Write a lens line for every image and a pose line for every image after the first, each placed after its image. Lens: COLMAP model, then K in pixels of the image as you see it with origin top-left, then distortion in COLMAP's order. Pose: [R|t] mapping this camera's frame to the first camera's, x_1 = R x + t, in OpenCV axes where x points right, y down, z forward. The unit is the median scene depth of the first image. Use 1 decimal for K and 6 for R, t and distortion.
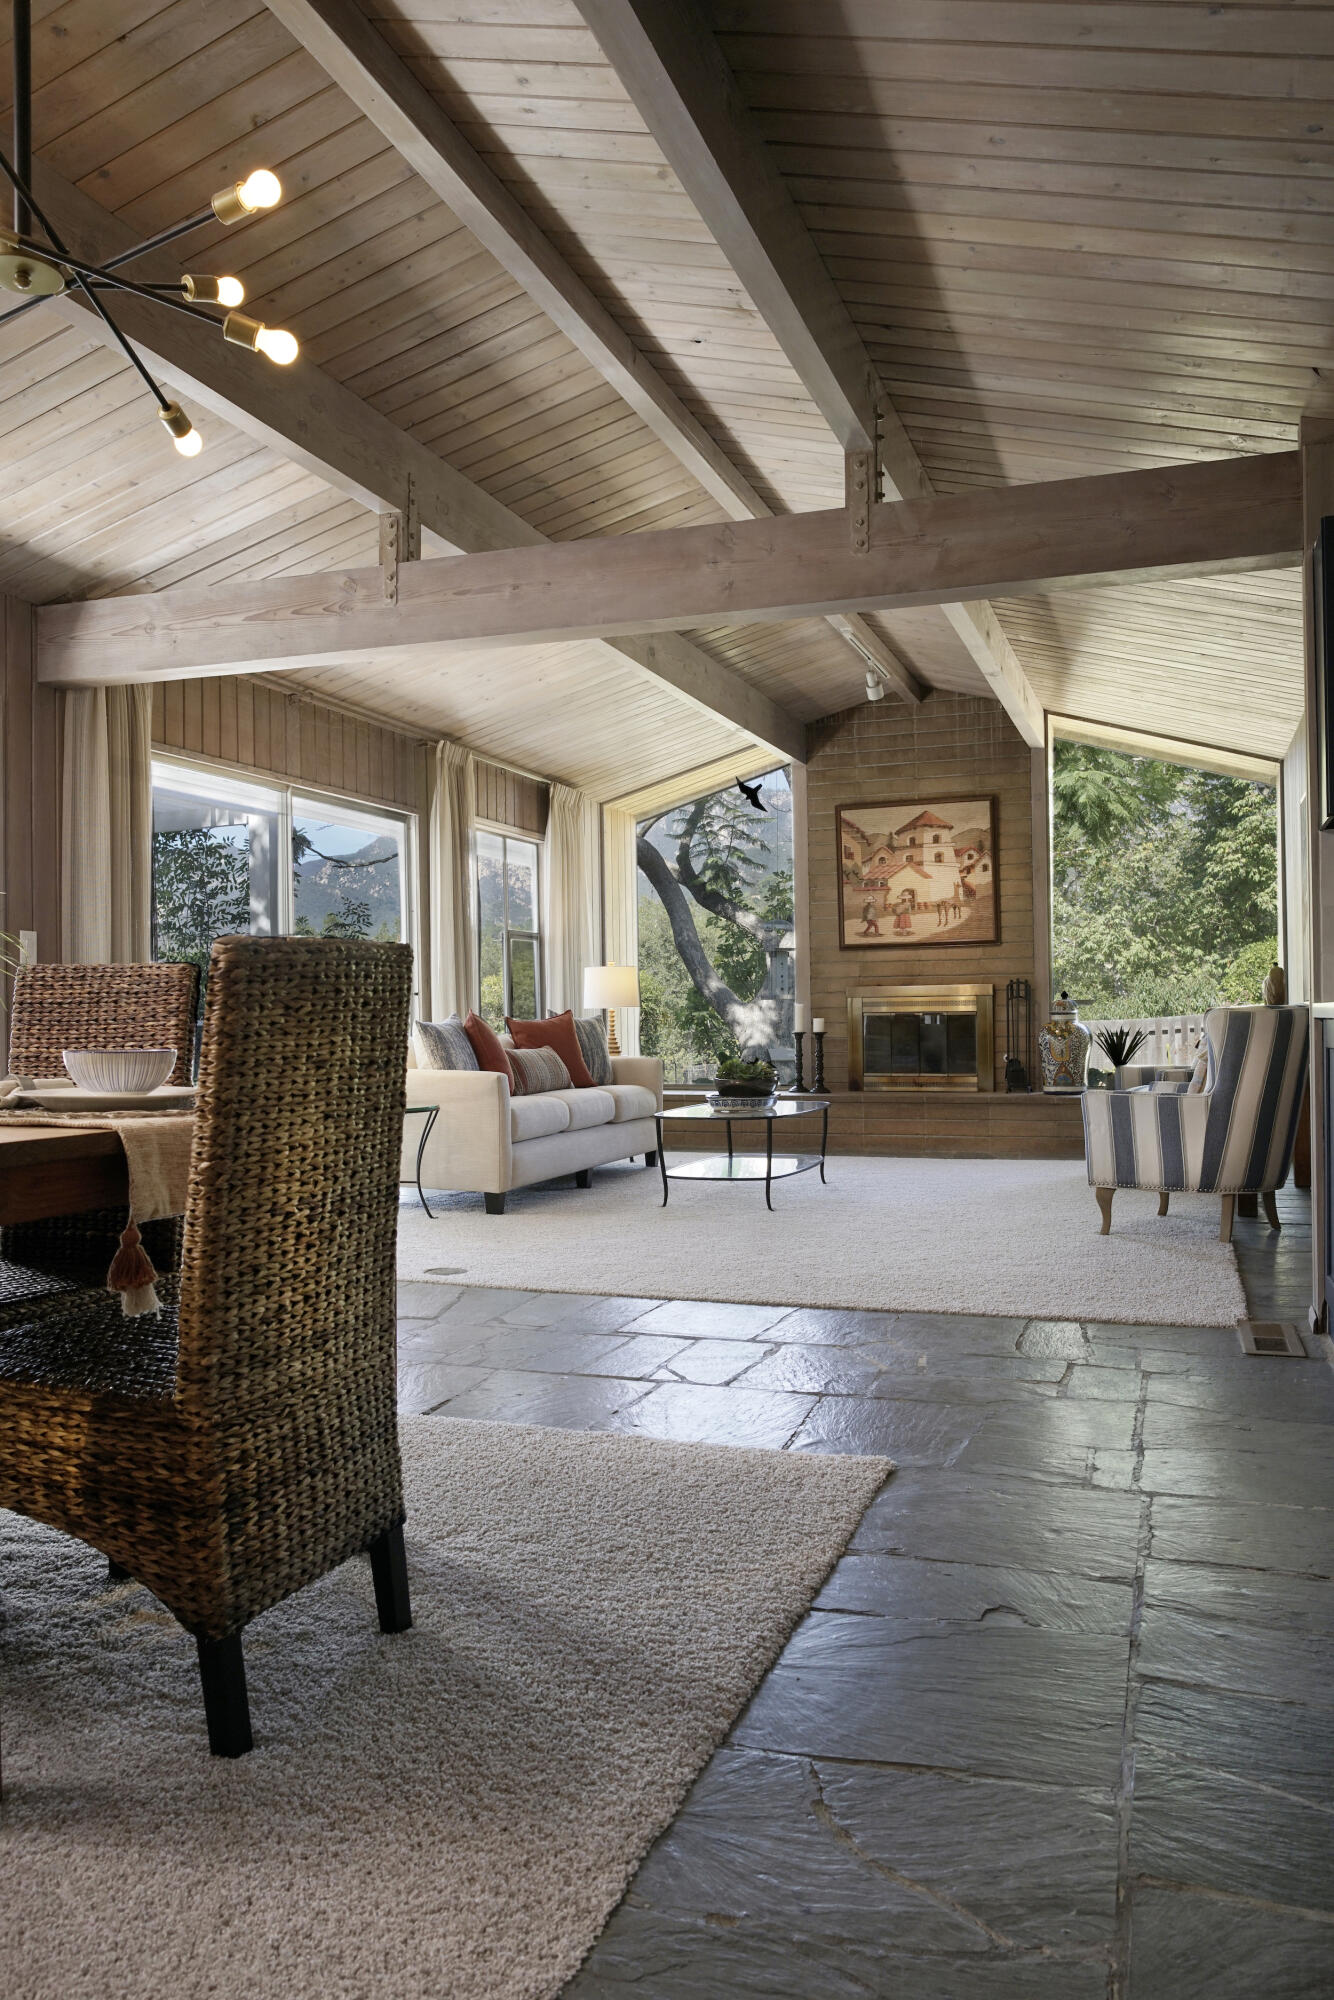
lens RADIAL K [[1433.4, 0, 667.0], [0, 1433.4, 1000.0], [0, 0, 1]] dist [-0.066653, 0.052088]
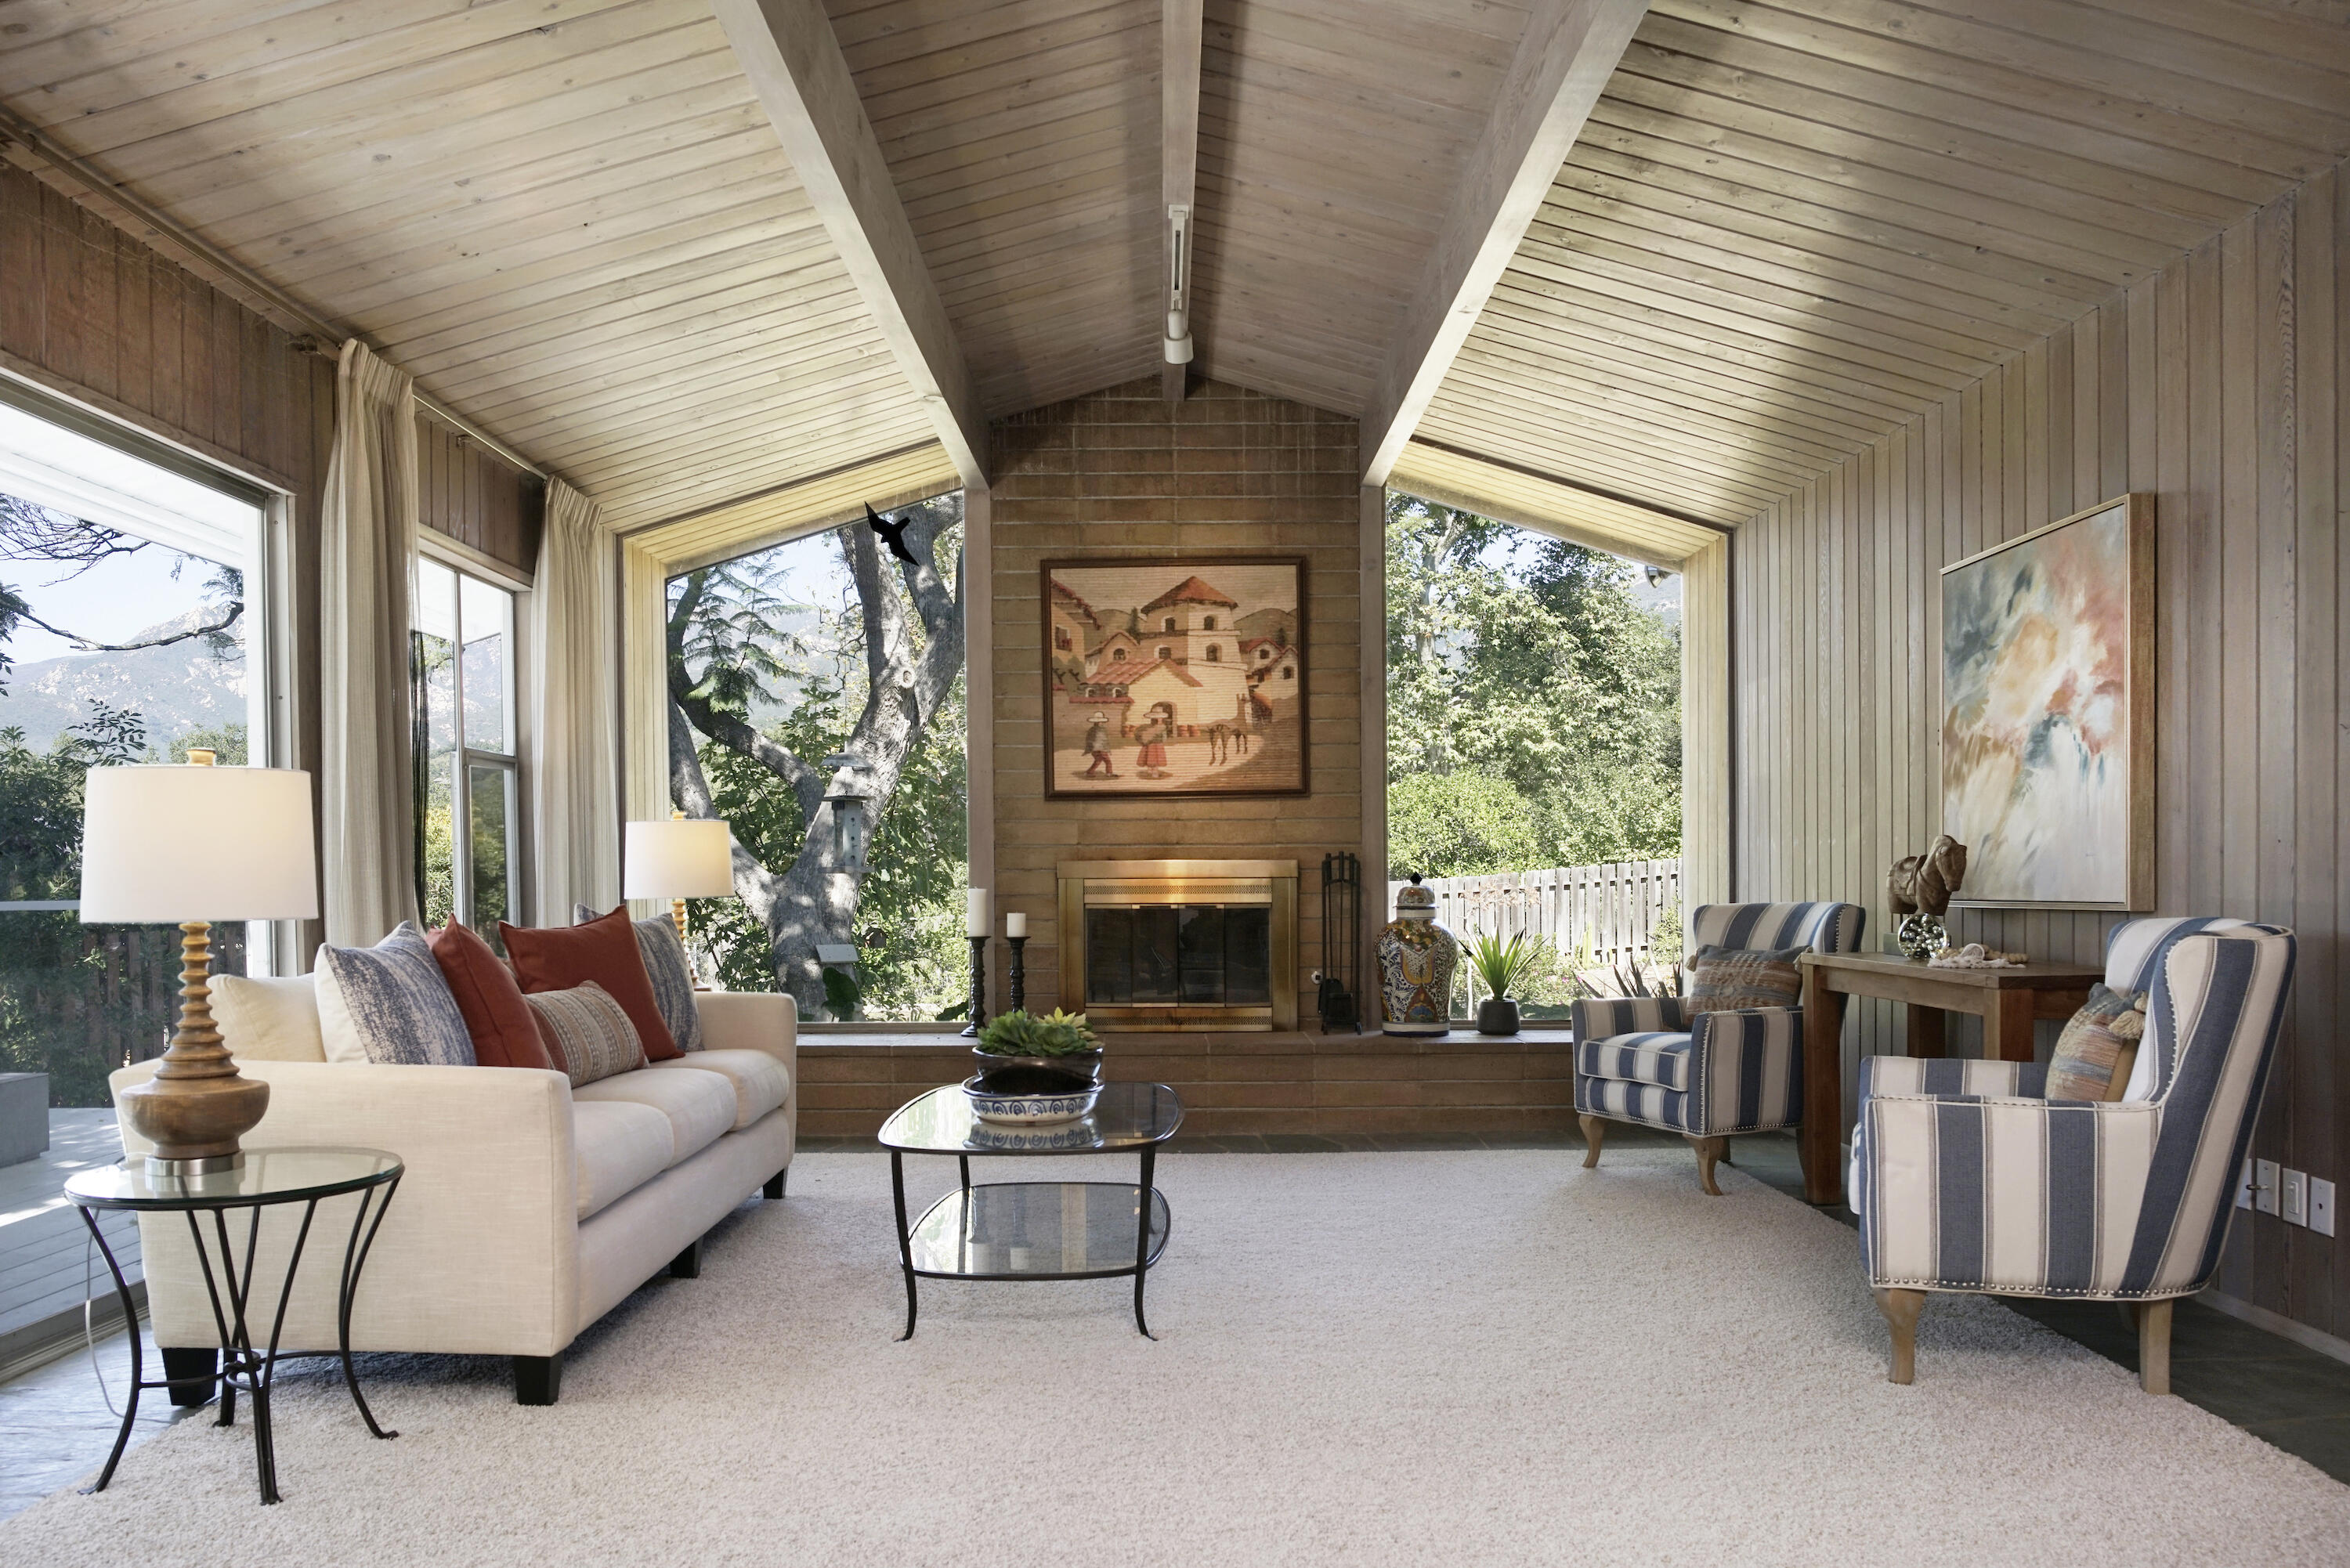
lens RADIAL K [[1684.1, 0, 1183.3], [0, 1684.1, 897.3], [0, 0, 1]] dist [-0.066653, 0.052088]
pose [[0.933918, 0.001926, 0.357481, -0.081427], [-0.009139, 0.999787, 0.018489, -0.007679], [-0.357369, -0.020535, 0.933737, 0.325375]]
